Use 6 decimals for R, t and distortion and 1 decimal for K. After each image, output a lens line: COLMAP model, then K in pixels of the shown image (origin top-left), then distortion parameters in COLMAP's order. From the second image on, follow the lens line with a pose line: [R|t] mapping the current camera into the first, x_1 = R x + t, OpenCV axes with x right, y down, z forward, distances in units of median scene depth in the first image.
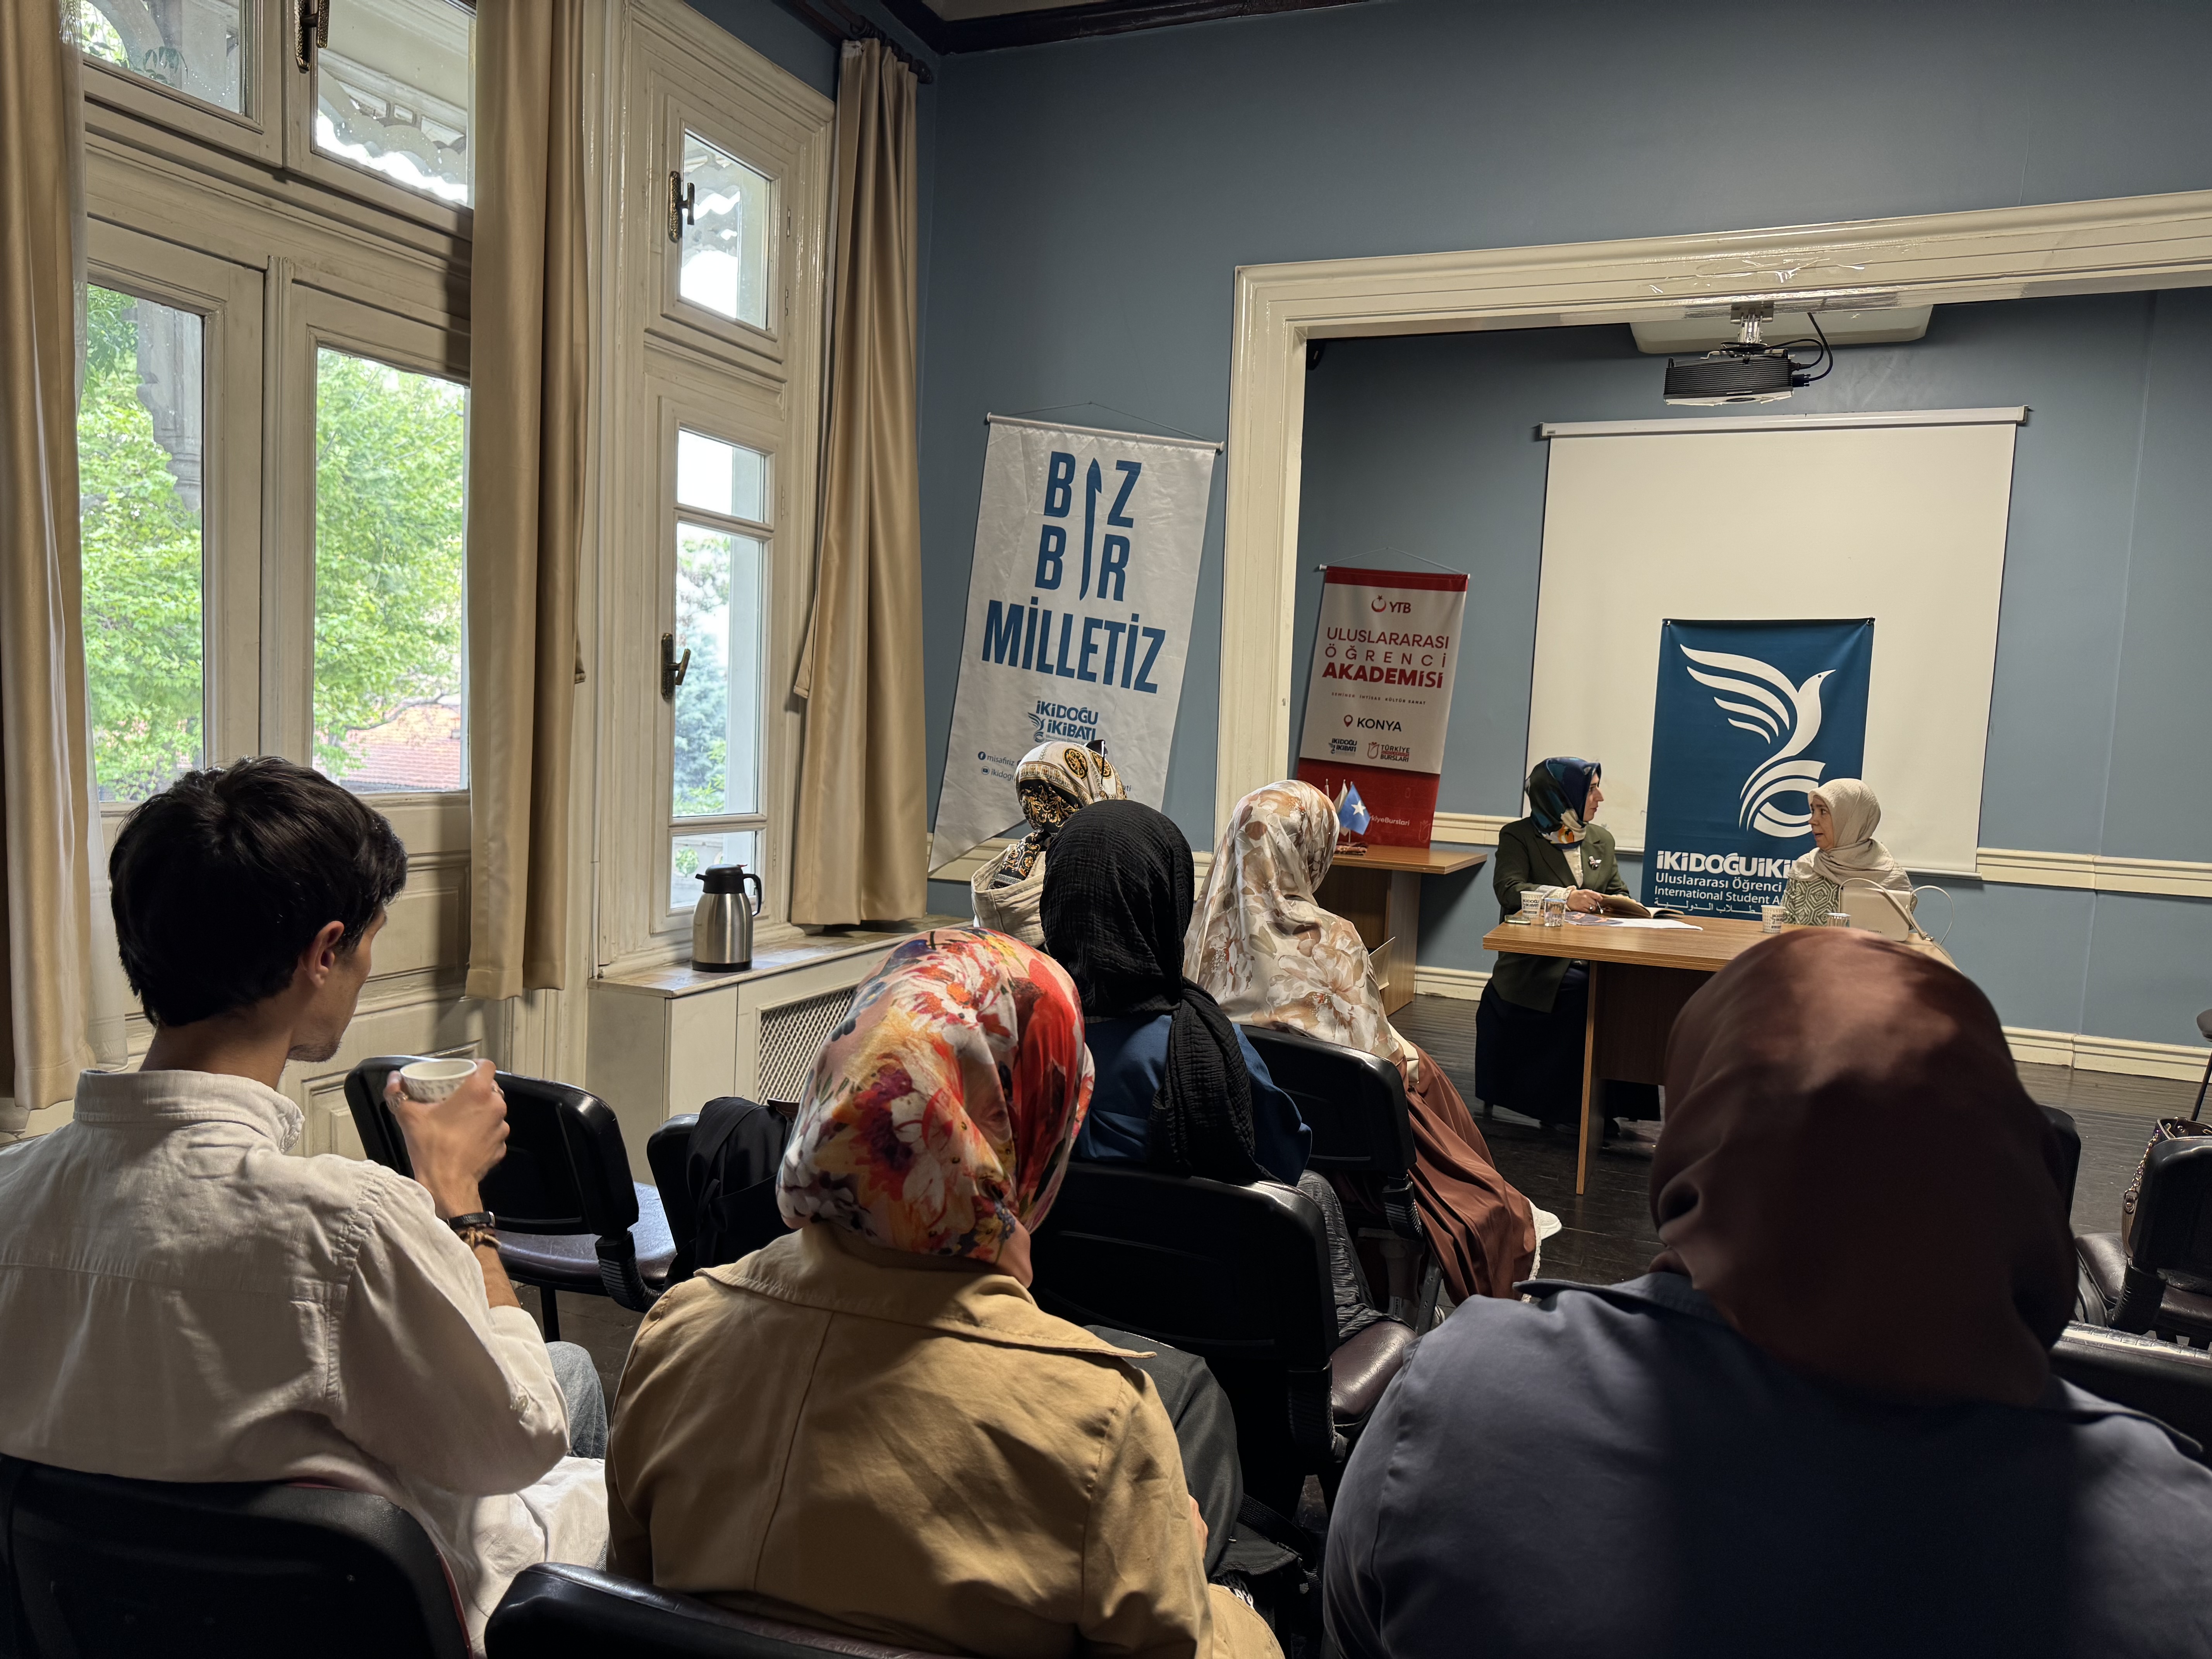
lens RADIAL K [[1574.1, 0, 1110.5], [0, 1574.1, 858.5], [0, 0, 1]] dist [0.105566, -0.098924]
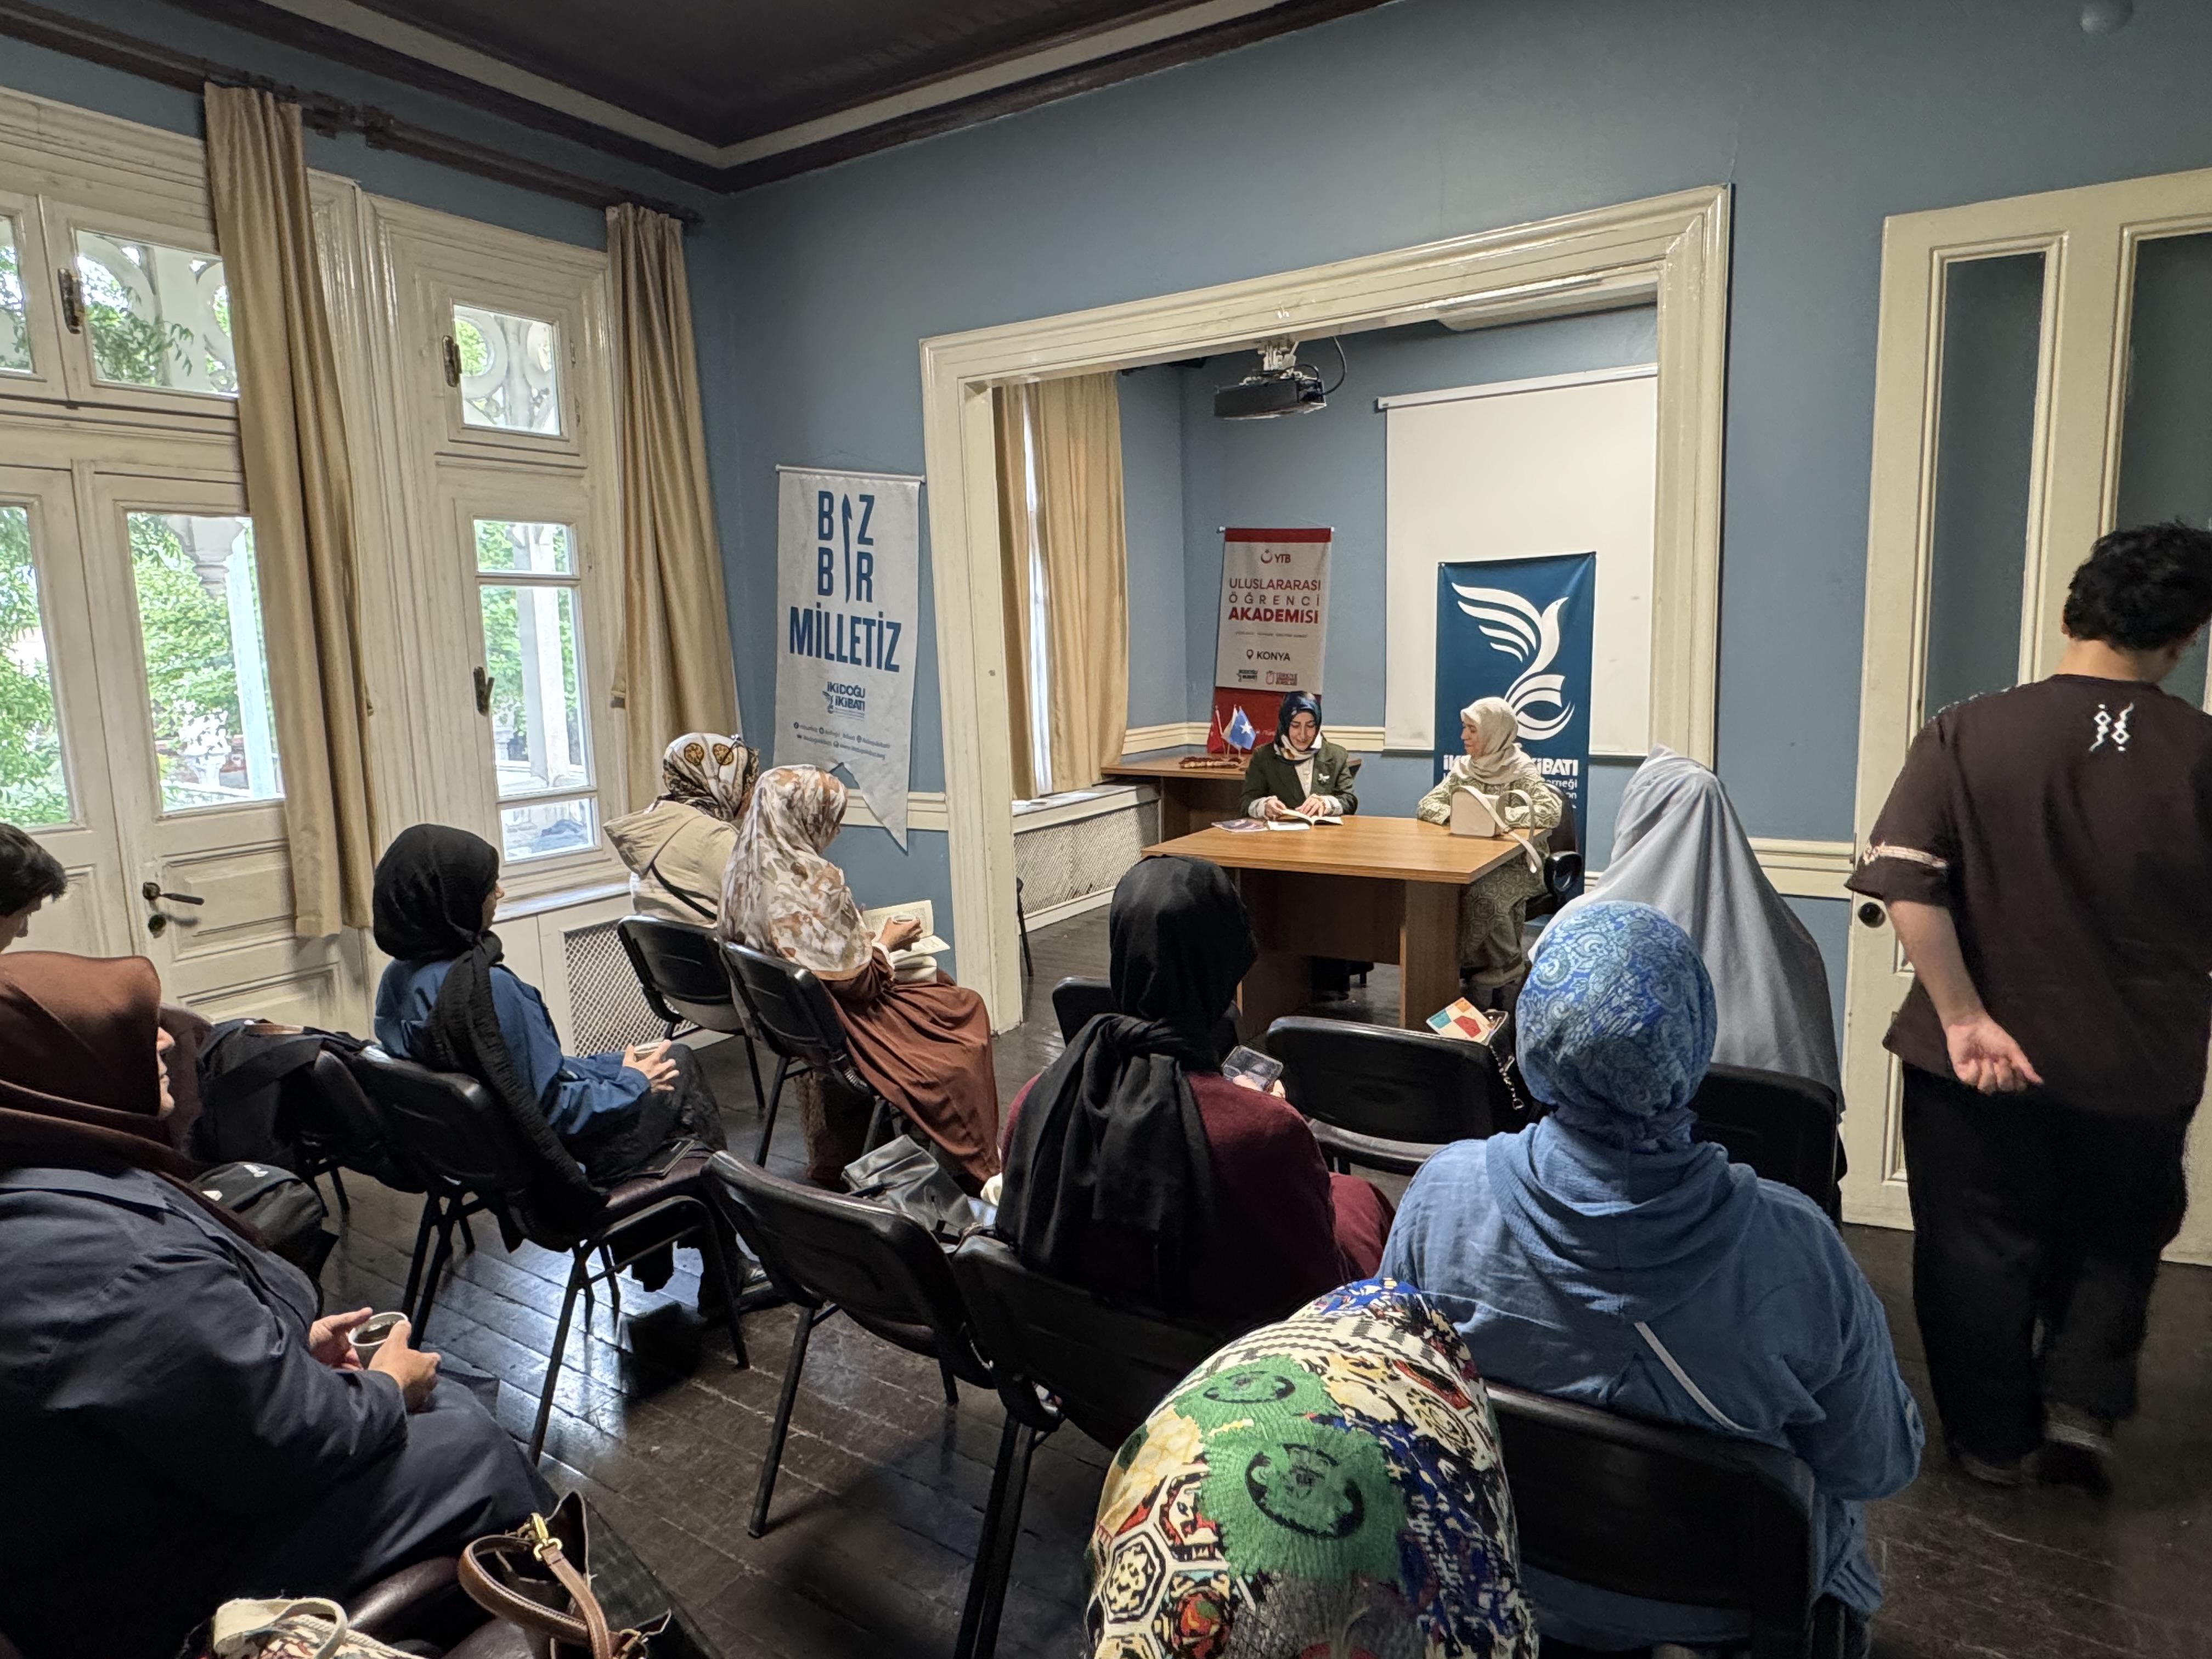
lens RADIAL K [[1303.7, 0, 1069.6], [0, 1303.7, 824.2], [0, 0, 1]] dist [0.000196, 0.000830]
pose [[0.984087, -0.048248, -0.171013, 0.328468], [0.057045, 0.997269, 0.046901, -0.021776], [0.168283, -0.055910, 0.984152, -0.033059]]
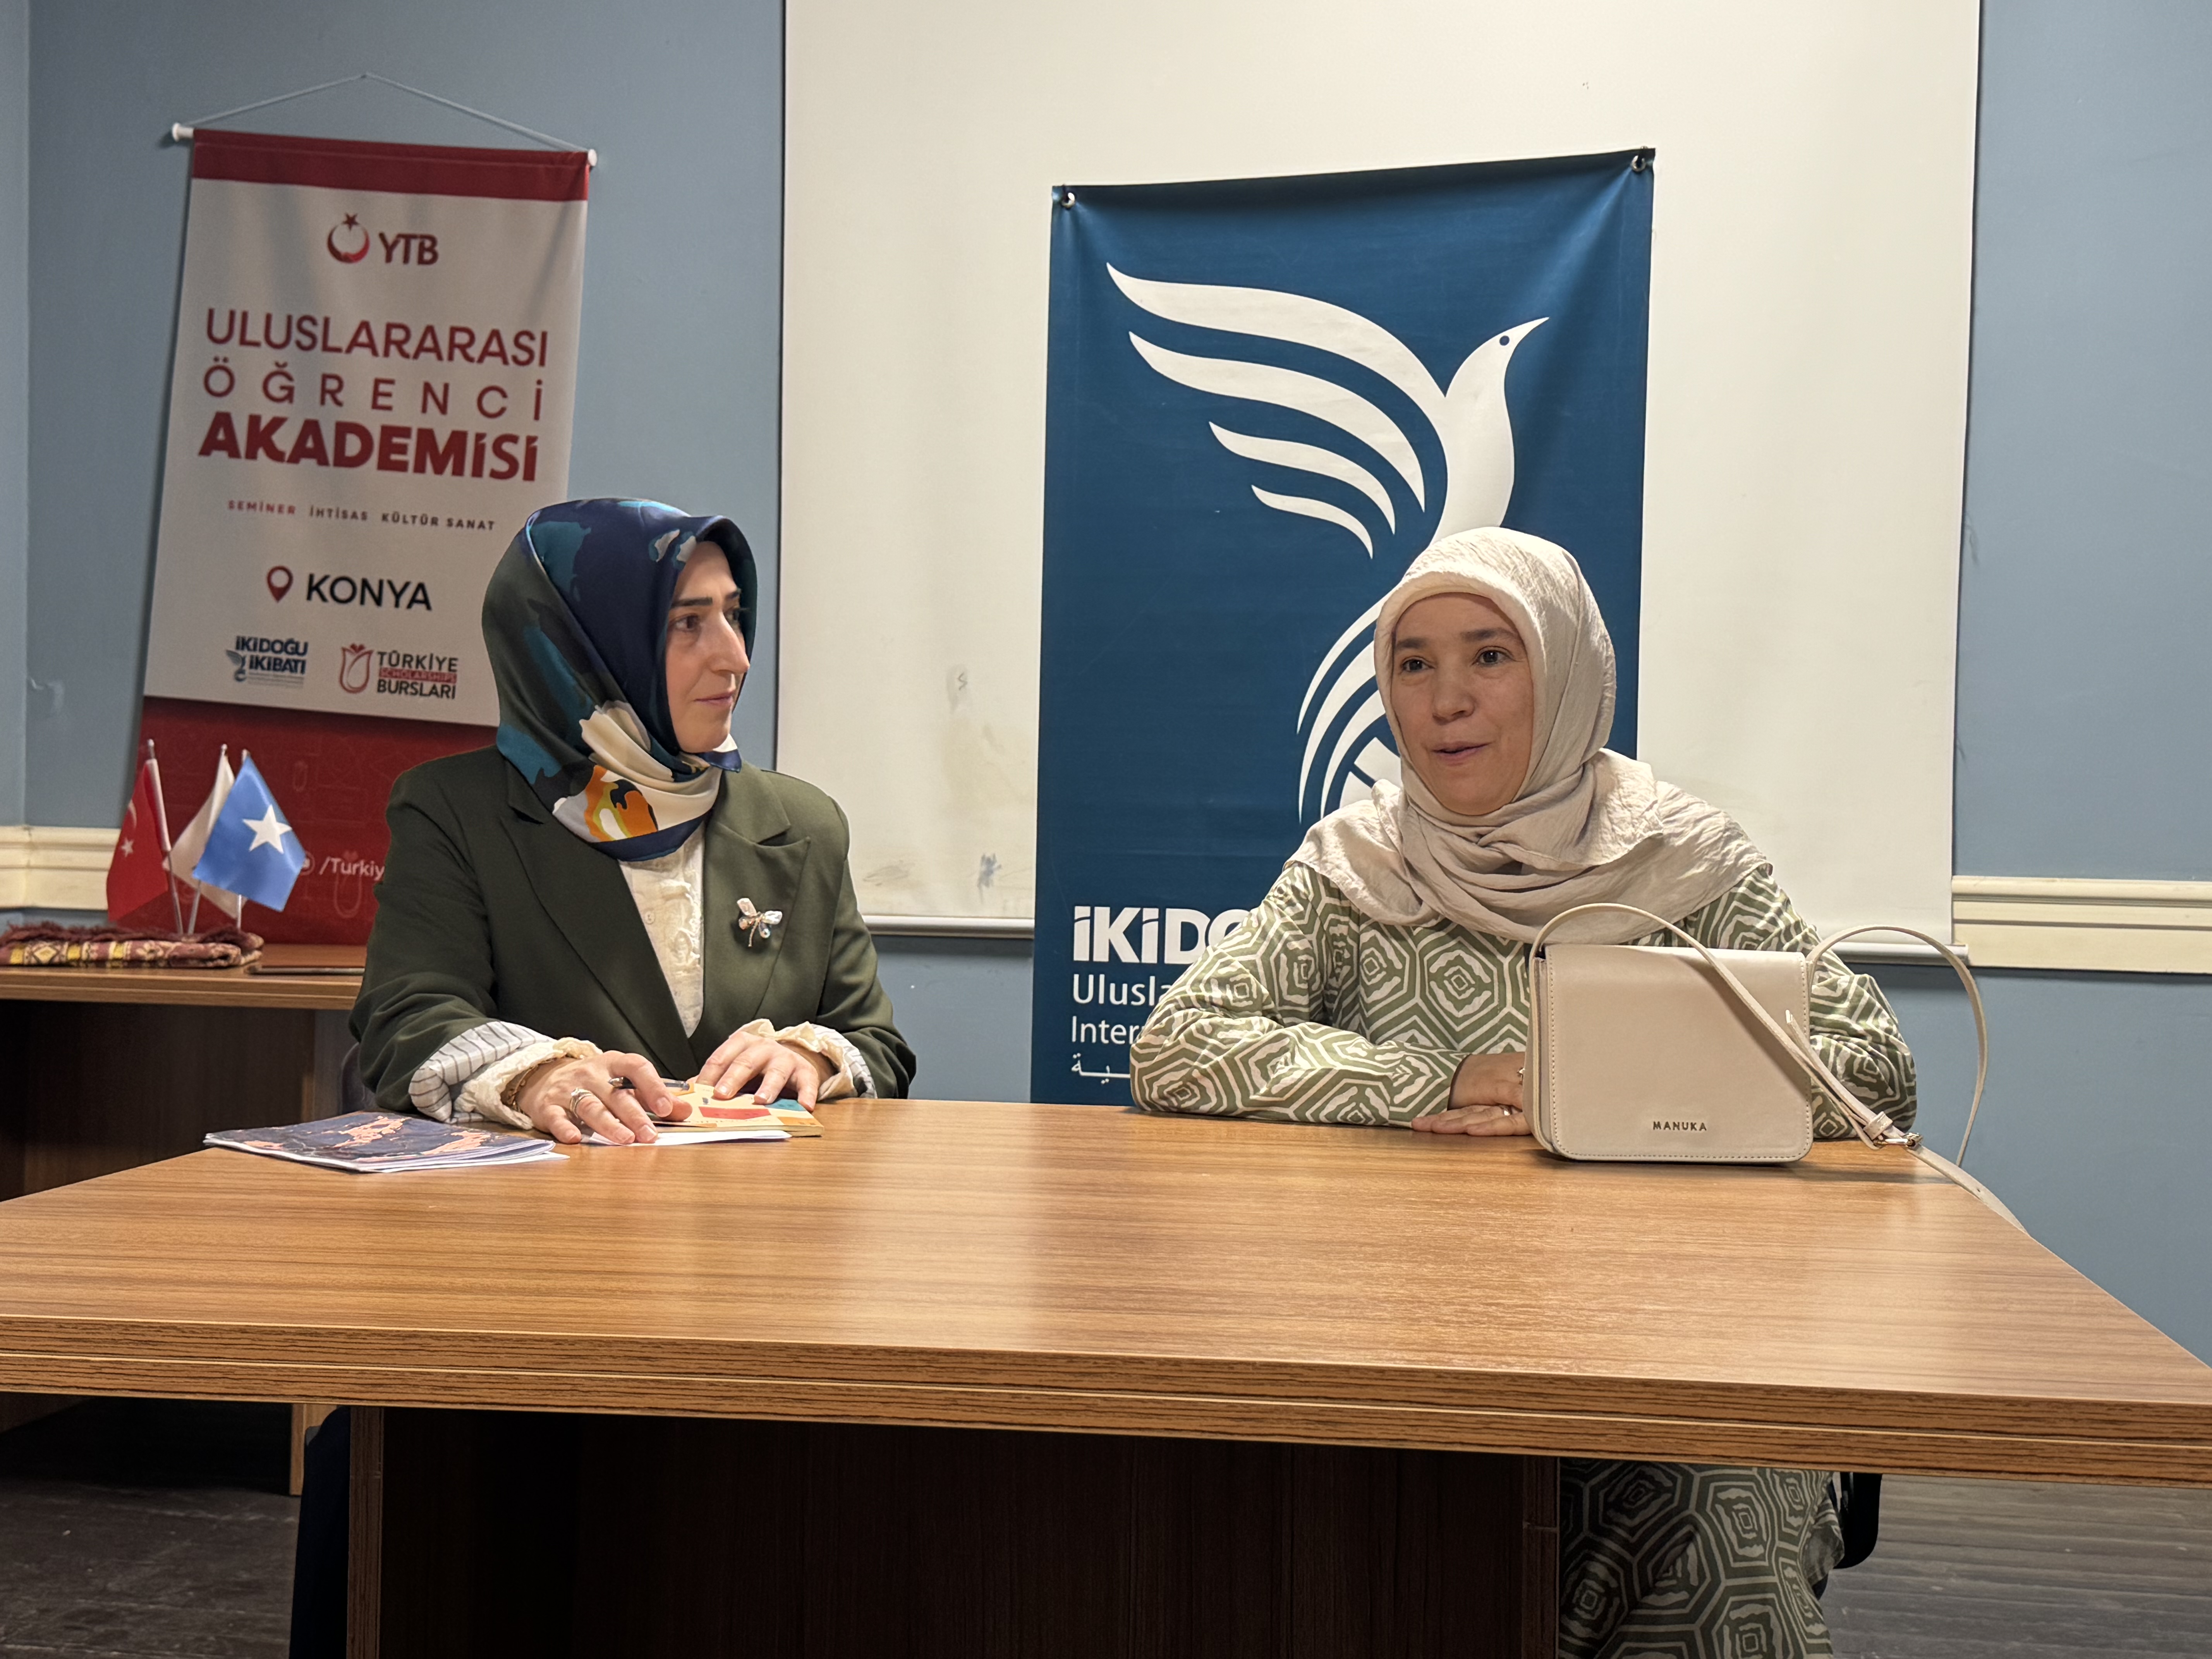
lens RADIAL K [[2996.4, 0, 1106.0], [0, 2996.4, 829.5], [0, 0, 1]] dist [0.360429, -0.884101]
pose [[0.966253, -0.026808, 0.256196, 0.278458], [0.043189, 0.997351, -0.058529, 0.021636], [-0.253949, 0.067619, 0.964851, 0.591093]]
